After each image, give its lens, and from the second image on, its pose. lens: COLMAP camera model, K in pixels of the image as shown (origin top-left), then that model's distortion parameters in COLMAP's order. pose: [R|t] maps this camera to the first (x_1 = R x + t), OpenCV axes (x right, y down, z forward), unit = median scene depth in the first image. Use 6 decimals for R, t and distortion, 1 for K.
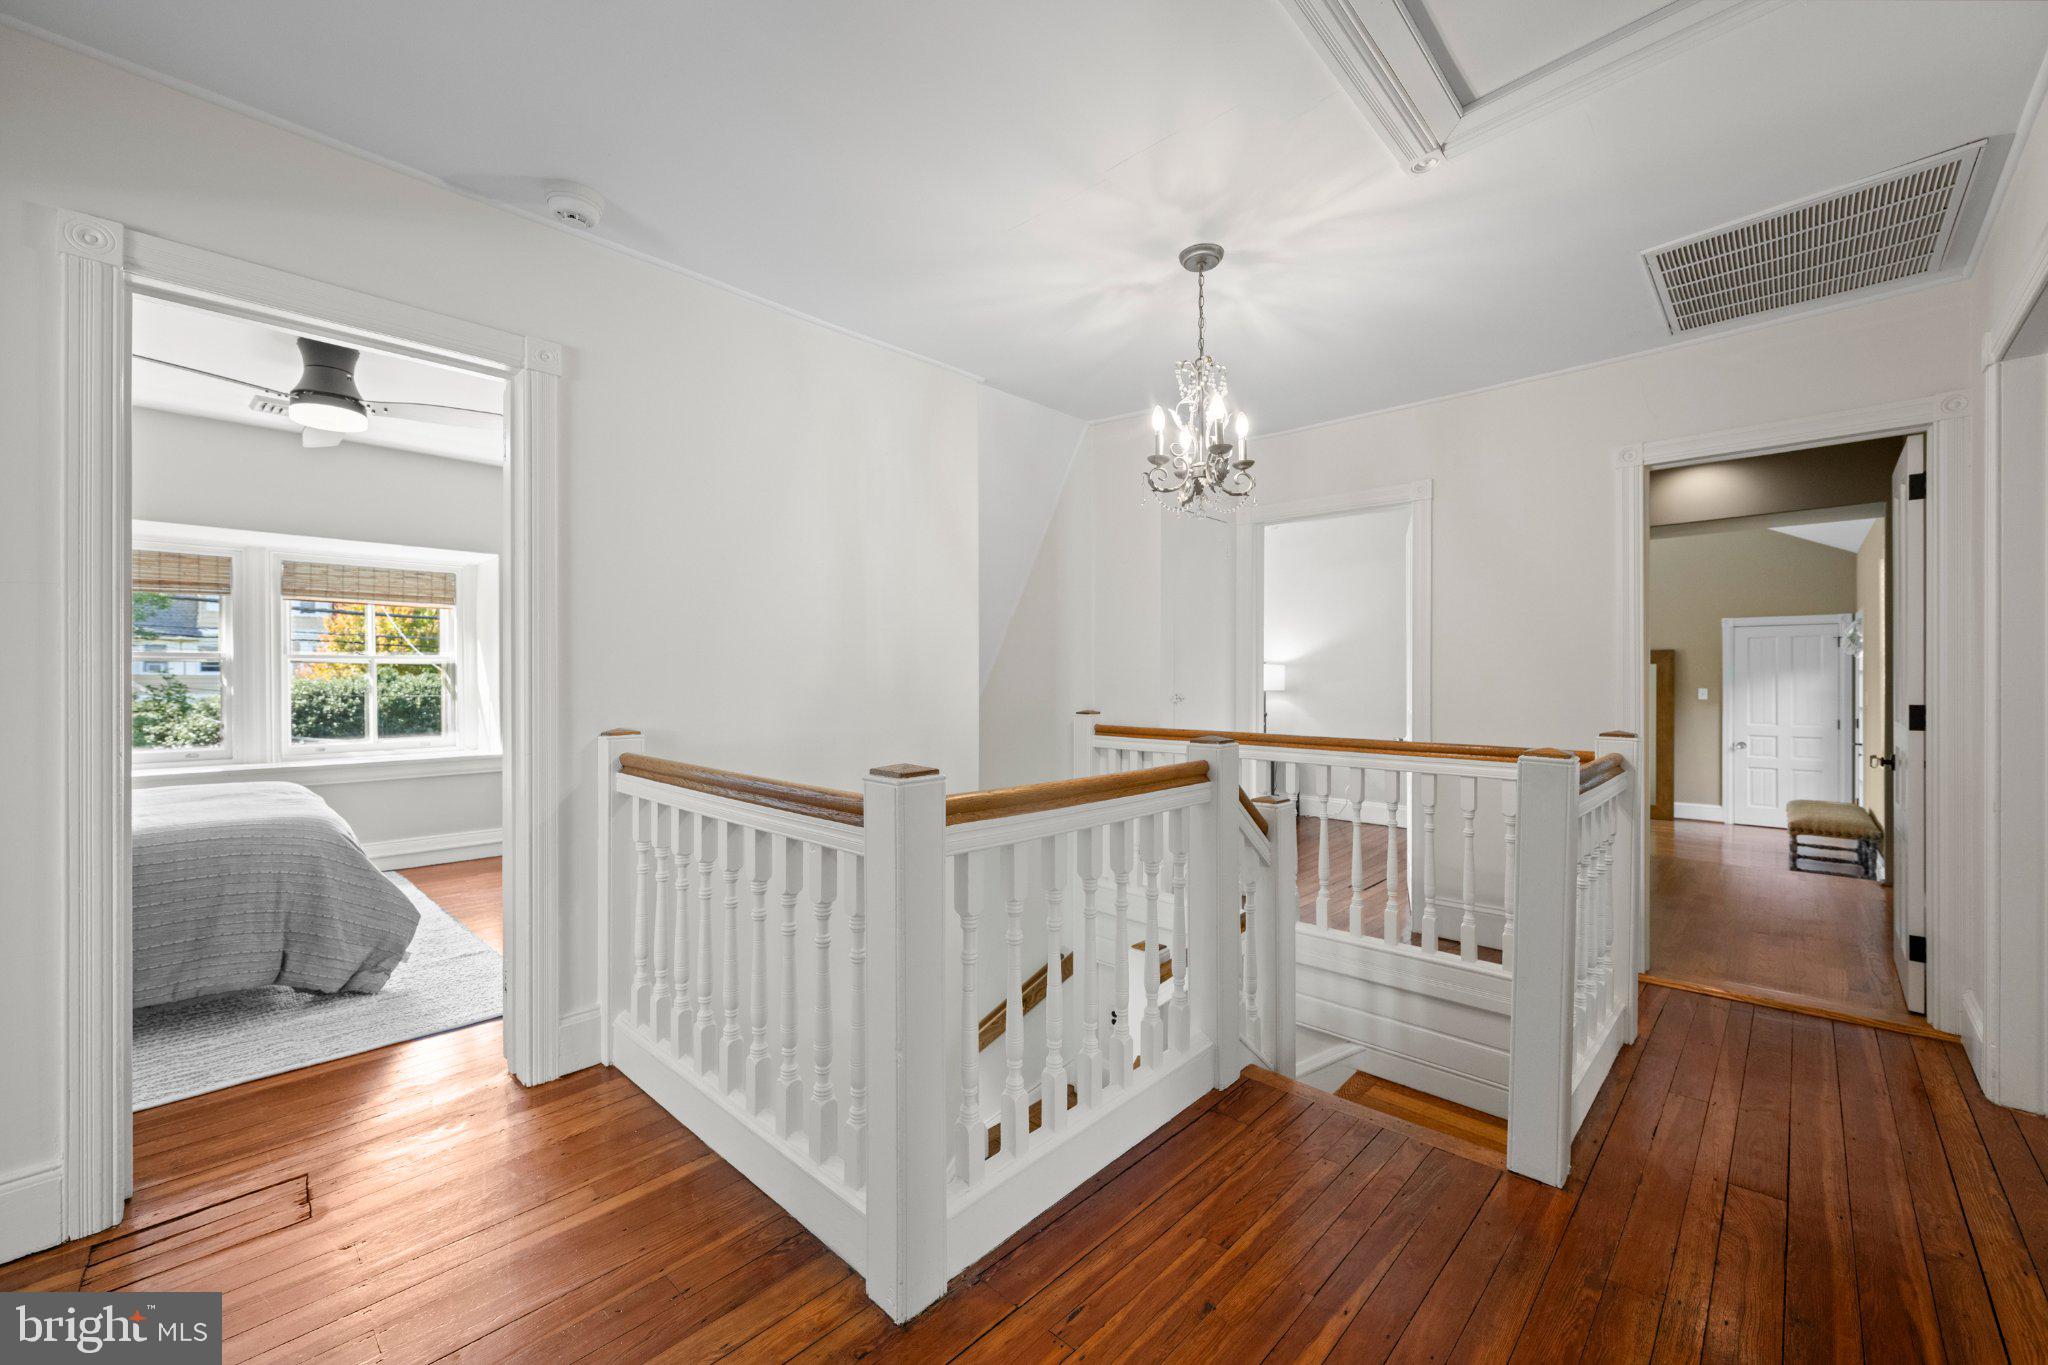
lens RADIAL K [[808.3, 0, 1021.7], [0, 808.3, 681.3], [0, 0, 1]] dist [0.002062, 0.000206]
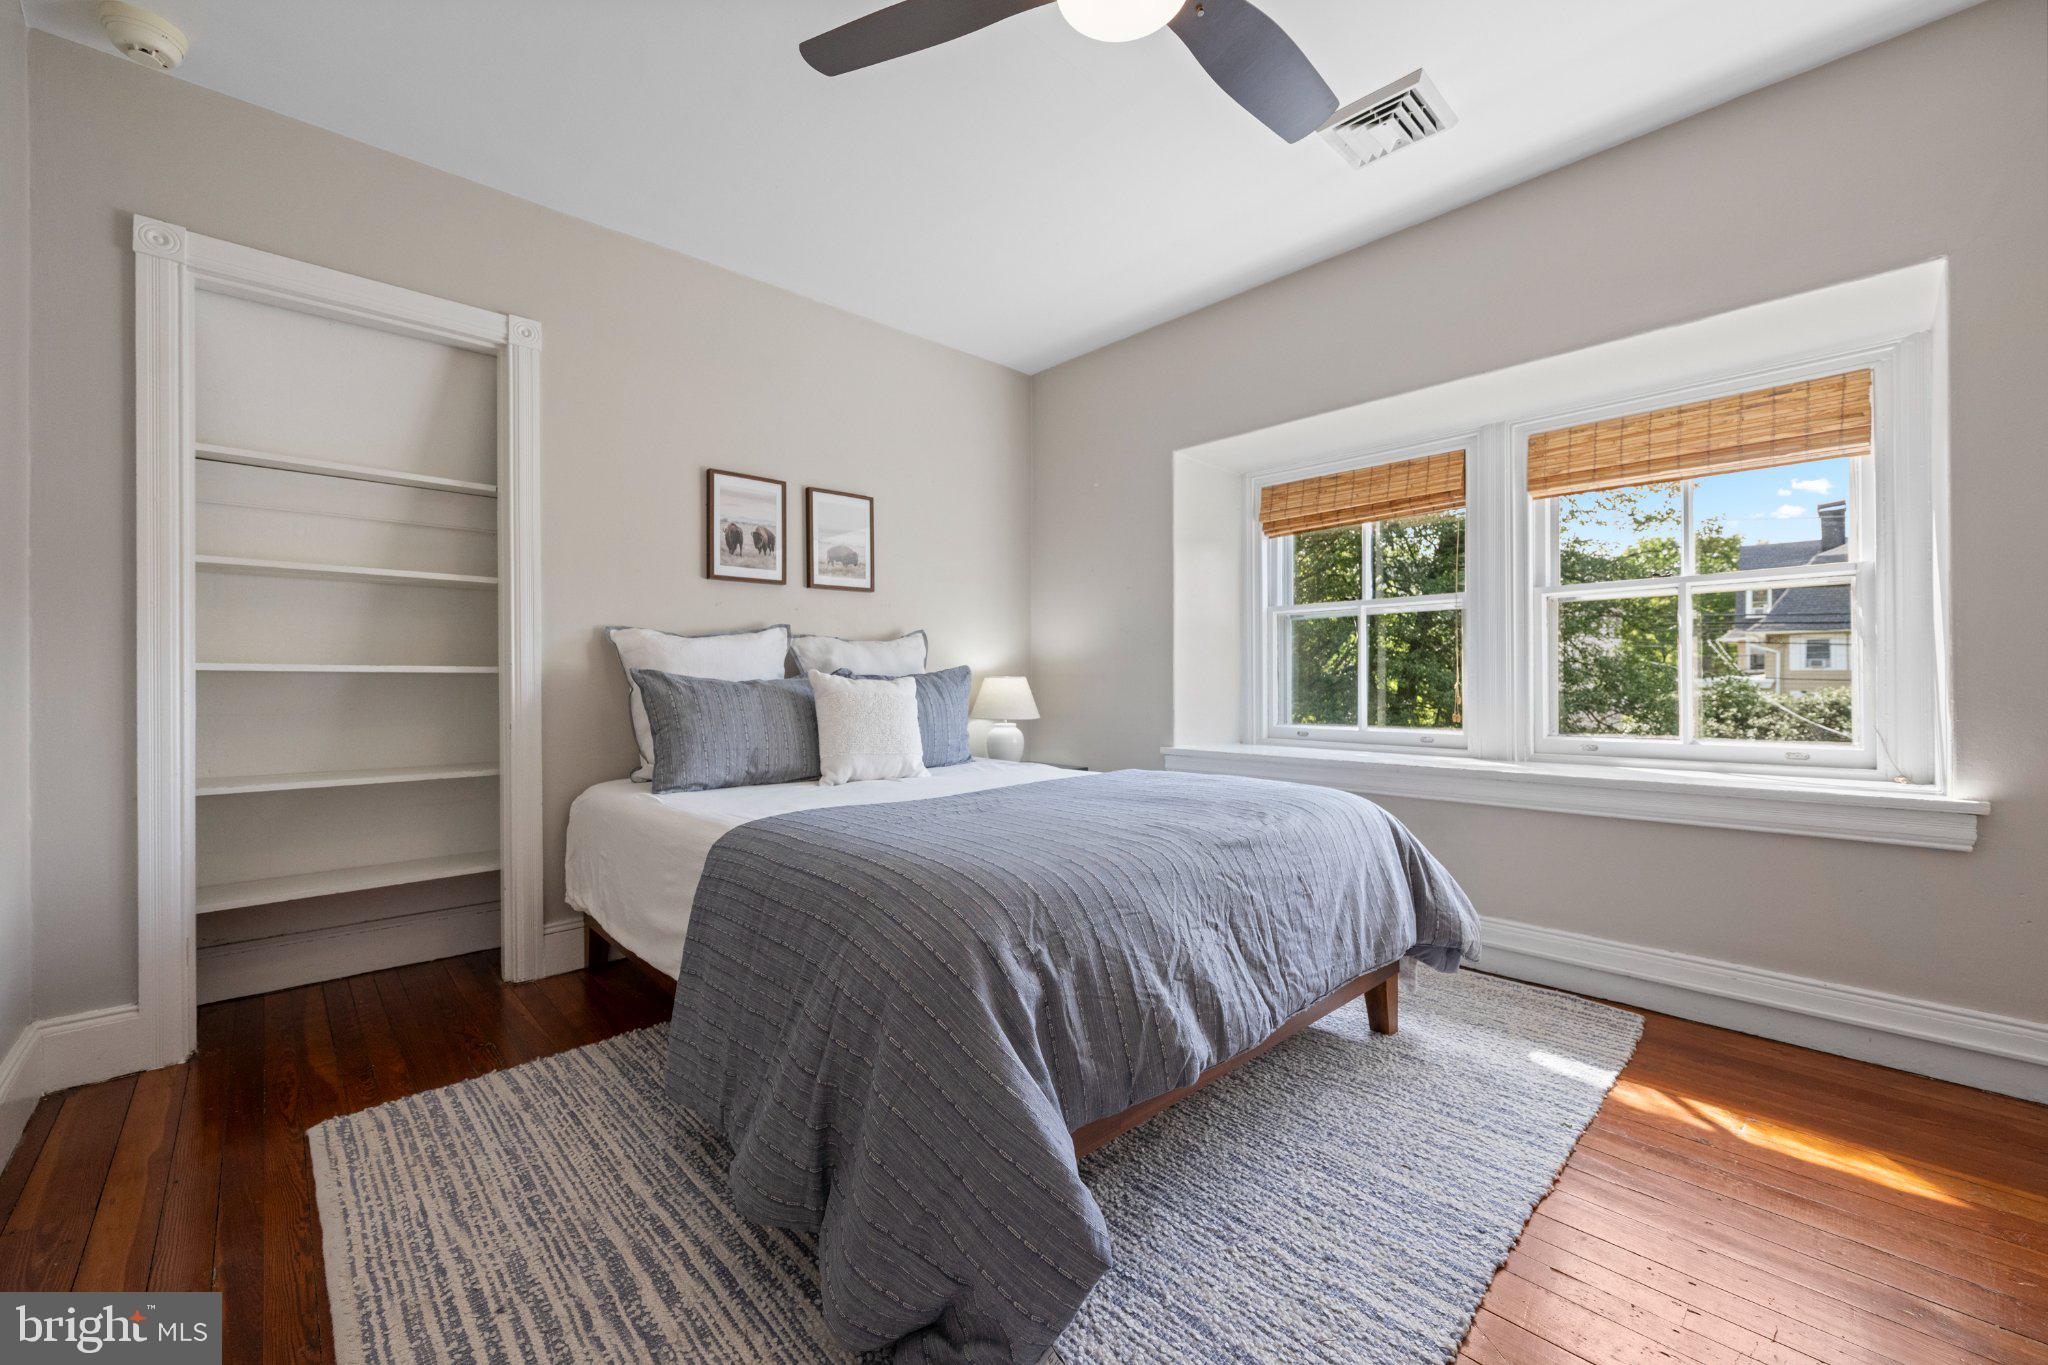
lens RADIAL K [[808.3, 0, 1020.7], [0, 808.3, 680.6], [0, 0, 1]] dist [0.002062, 0.000206]
pose [[-0.056095, -0.002141, -0.998423, -0.258252], [0.000598, 0.999997, -0.002178, 0.036556], [0.998425, -0.000719, -0.056094, 0.606237]]
